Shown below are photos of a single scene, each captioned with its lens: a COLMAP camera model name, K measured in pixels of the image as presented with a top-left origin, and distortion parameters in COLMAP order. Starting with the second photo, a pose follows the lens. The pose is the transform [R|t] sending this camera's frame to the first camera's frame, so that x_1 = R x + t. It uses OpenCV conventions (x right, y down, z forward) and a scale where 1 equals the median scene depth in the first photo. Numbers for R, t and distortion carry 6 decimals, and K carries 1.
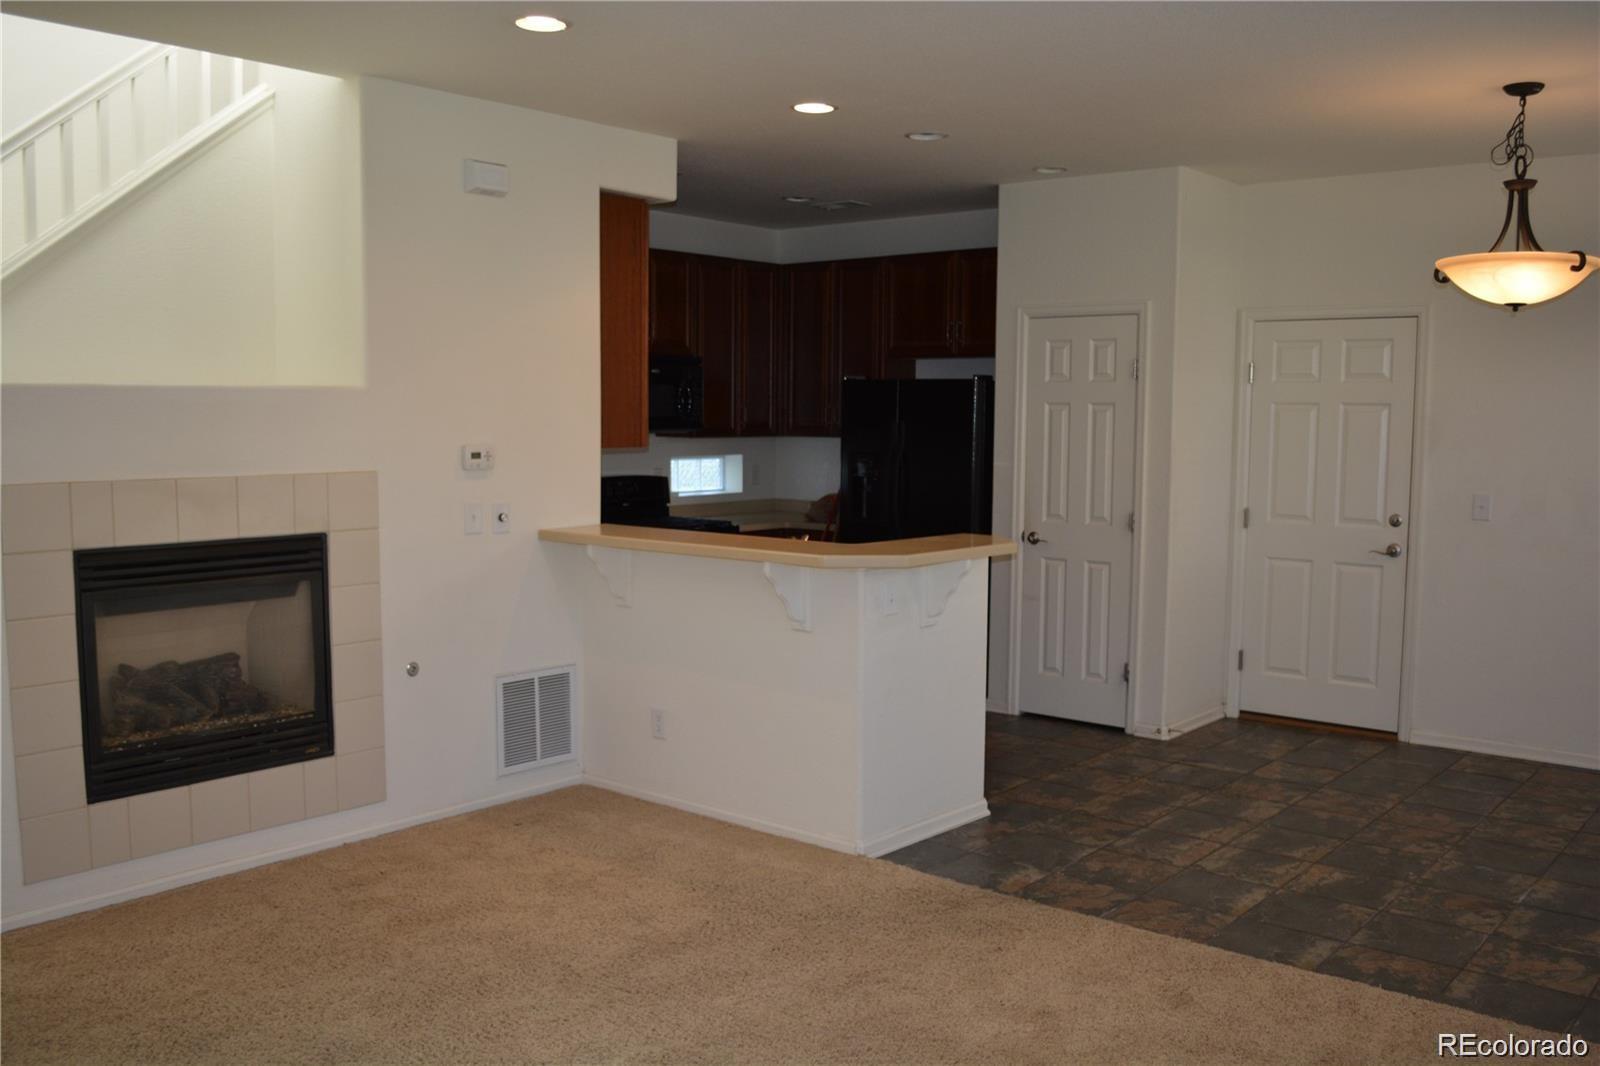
lens RADIAL K [[1383.7, 0, 802.3], [0, 1383.7, 547.5], [0, 0, 1]] dist [-0.078330, 0.012176]
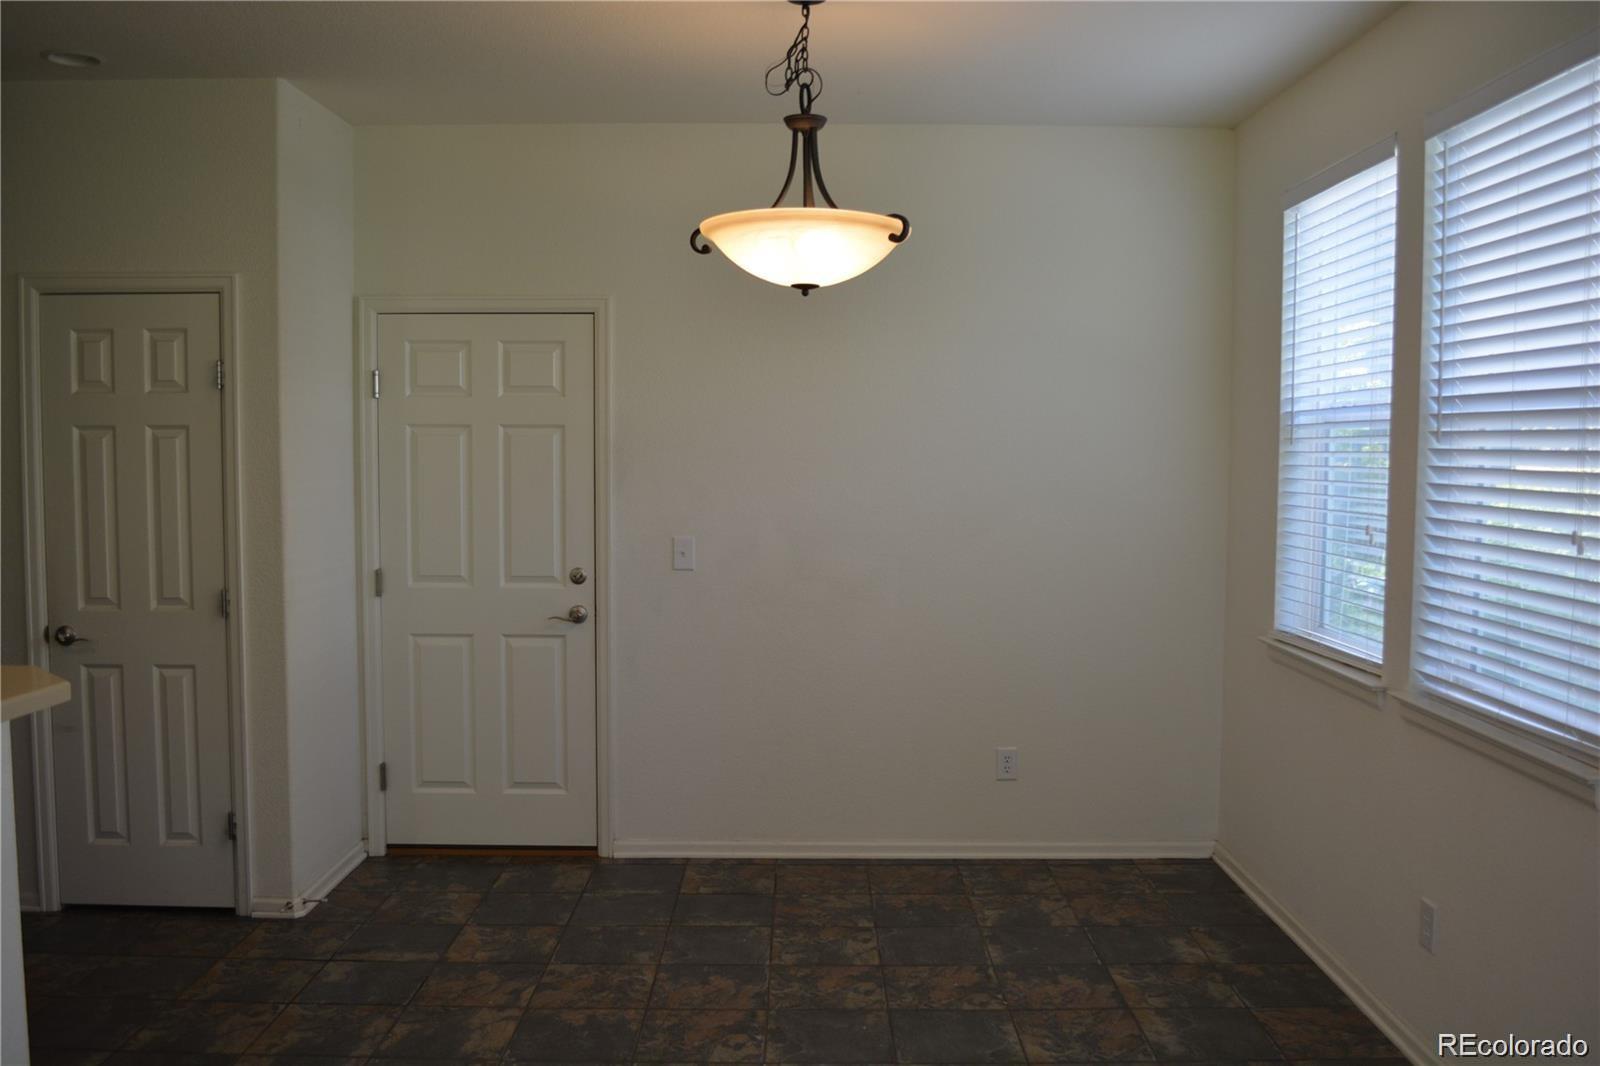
lens RADIAL K [[1383.7, 0, 802.3], [0, 1383.7, 547.5], [0, 0, 1]] dist [-0.078330, 0.012176]
pose [[0.764233, -0.050387, 0.642969, 0.029248], [0.063463, 0.997980, 0.002776, -0.030069], [-0.641810, 0.038683, 0.765887, 0.318393]]
